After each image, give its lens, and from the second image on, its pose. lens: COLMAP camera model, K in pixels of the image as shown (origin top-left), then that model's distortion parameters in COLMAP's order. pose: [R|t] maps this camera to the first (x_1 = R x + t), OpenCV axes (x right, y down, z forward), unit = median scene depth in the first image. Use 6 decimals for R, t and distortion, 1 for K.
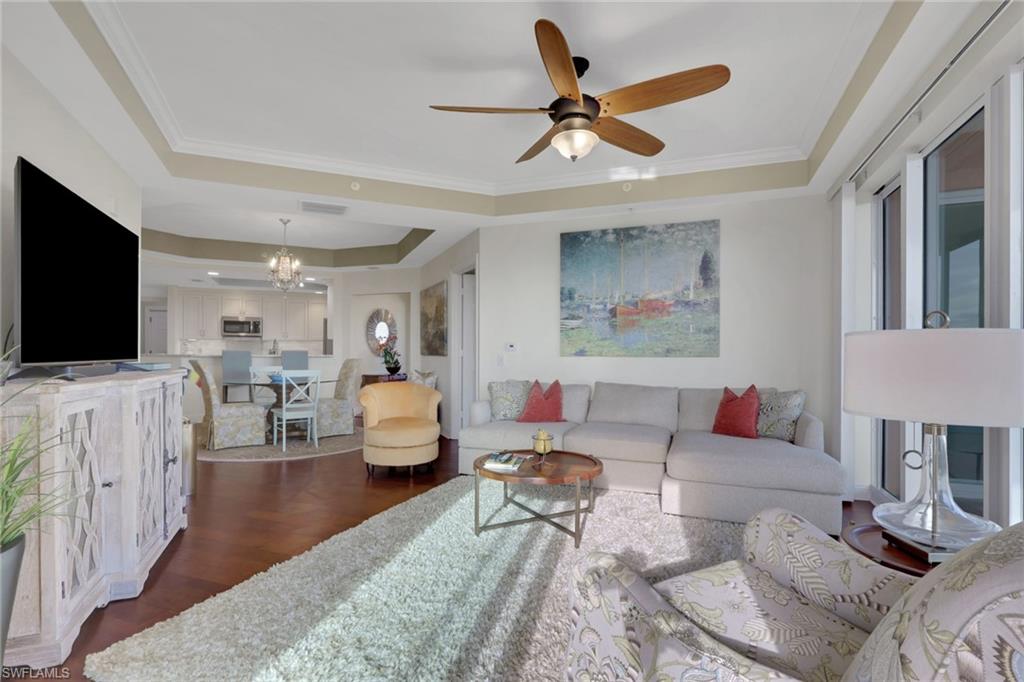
lens RADIAL K [[489.4, 0, 512.6], [0, 489.4, 347.4], [0, 0, 1]] dist [0.000207, 0.000493]
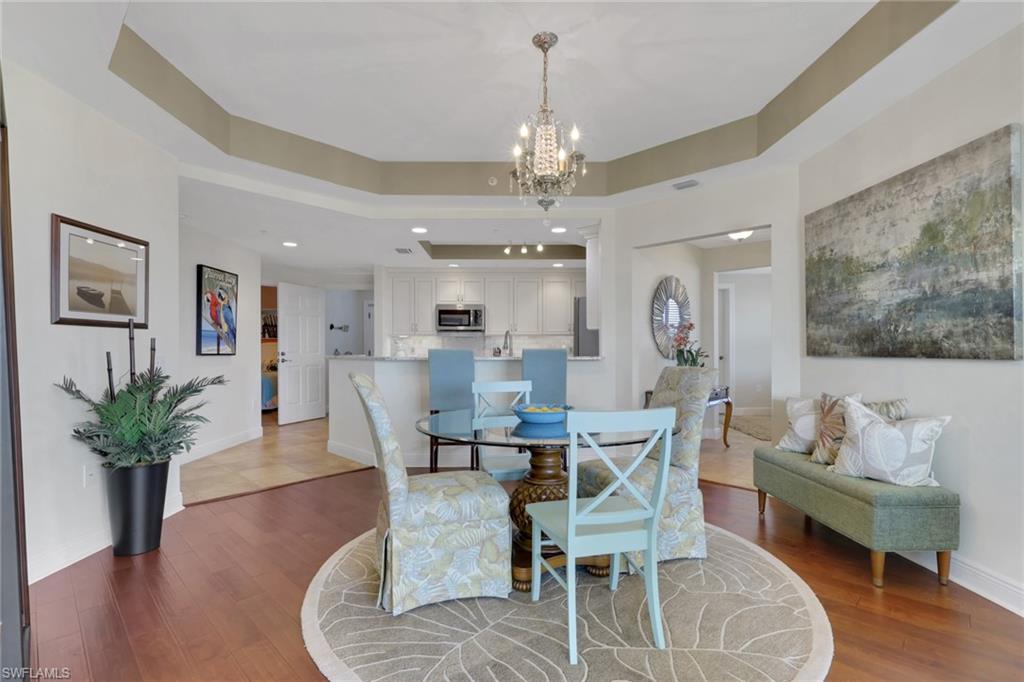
lens RADIAL K [[489.4, 0, 512.6], [0, 489.4, 347.4], [0, 0, 1]] dist [0.000207, 0.000493]
pose [[0.919963, -0.009968, -0.391879, -0.362980], [0.011238, 0.999936, 0.000948, 0.005043], [0.391844, -0.005276, 0.920016, 0.667337]]
